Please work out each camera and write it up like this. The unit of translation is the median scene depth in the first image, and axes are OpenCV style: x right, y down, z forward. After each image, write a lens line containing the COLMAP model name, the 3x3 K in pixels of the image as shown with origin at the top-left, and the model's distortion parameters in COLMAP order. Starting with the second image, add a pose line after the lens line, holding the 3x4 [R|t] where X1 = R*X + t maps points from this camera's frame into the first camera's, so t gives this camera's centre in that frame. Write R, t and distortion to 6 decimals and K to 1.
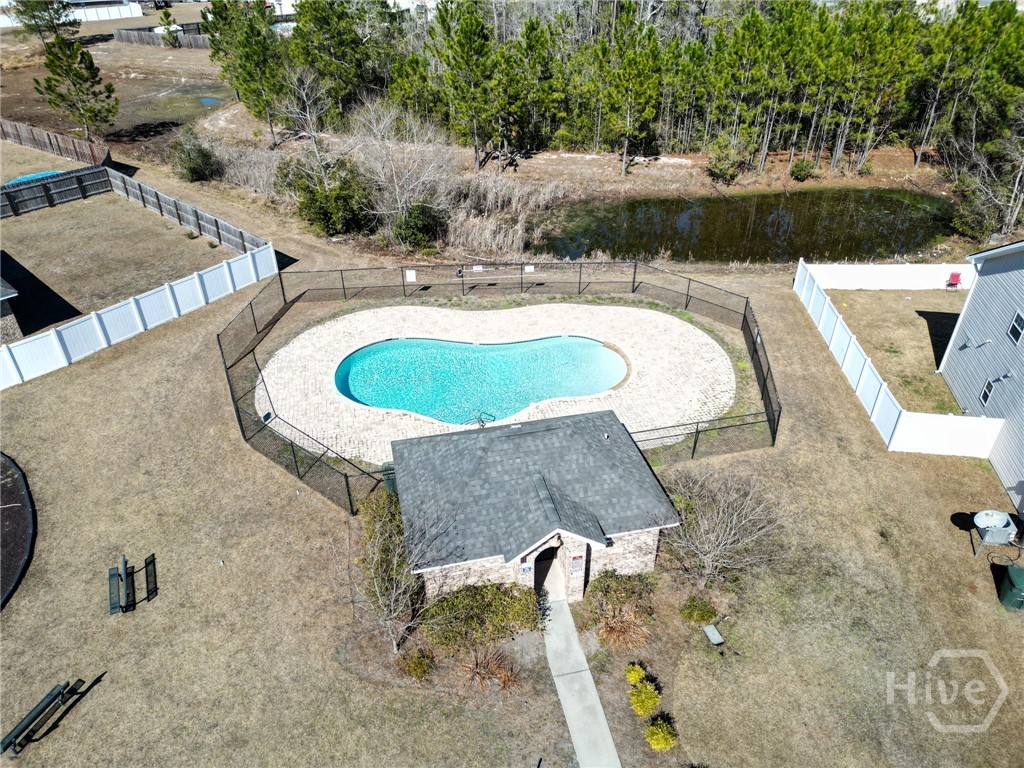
lens RADIAL K [[712.5, 0, 511.2], [0, 712.5, 381.8], [0, 0, 1]] dist [0.083068, -0.078862]
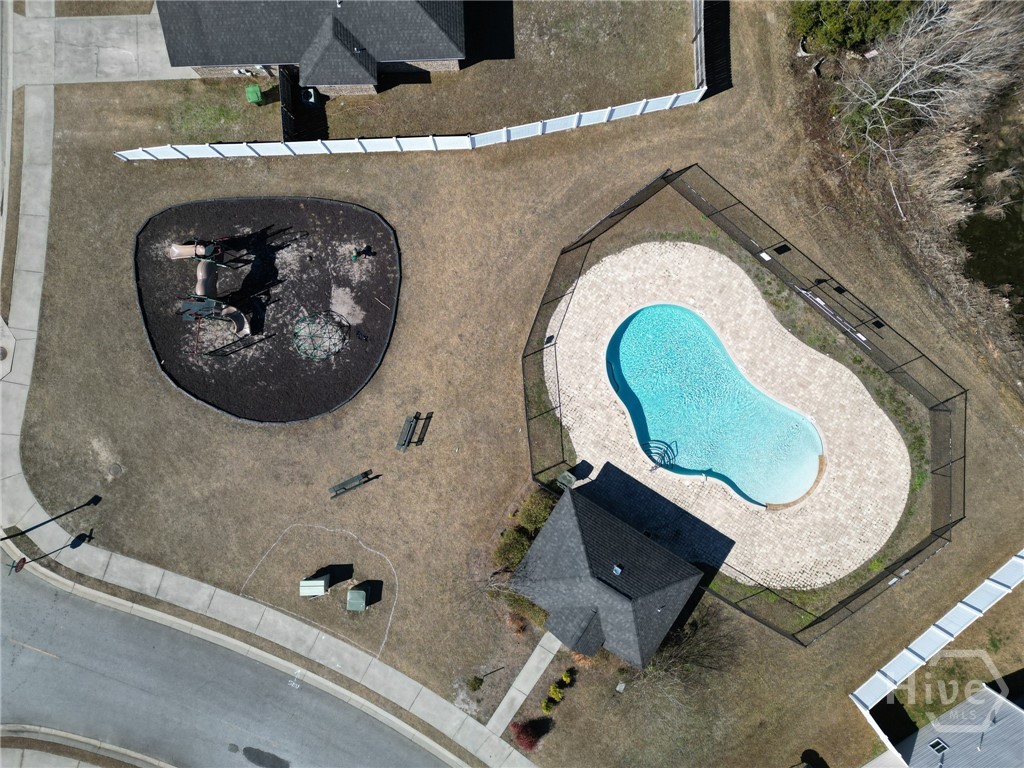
lens RADIAL K [[712.5, 0, 511.2], [0, 712.5, 381.8], [0, 0, 1]] dist [0.083068, -0.078862]
pose [[0.701964, 0.712206, 0.002838, -0.284002], [-0.388518, 0.379585, 0.839625, -0.827773], [0.596909, -0.590489, 0.543160, 0.176968]]
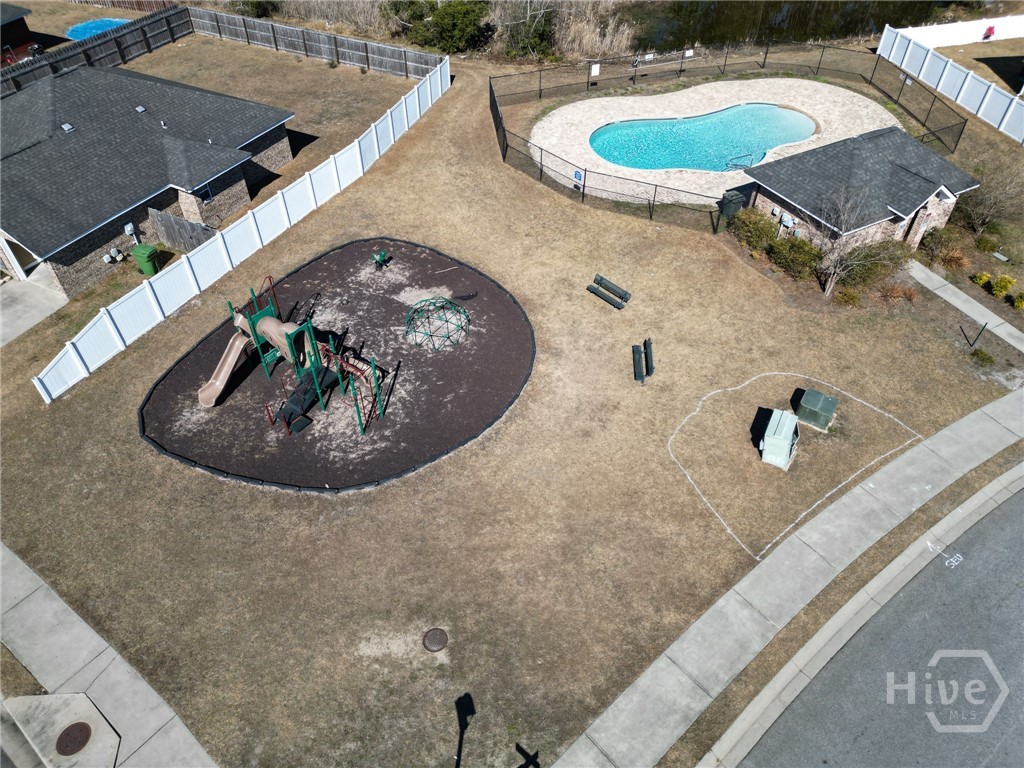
lens RADIAL K [[712.5, 0, 511.2], [0, 712.5, 381.8], [0, 0, 1]] dist [0.083068, -0.078862]
pose [[0.964916, -0.179571, 0.191552, -0.621893], [0.142583, 0.970981, 0.192007, 0.100290], [-0.220472, -0.157959, 0.962518, -0.162913]]
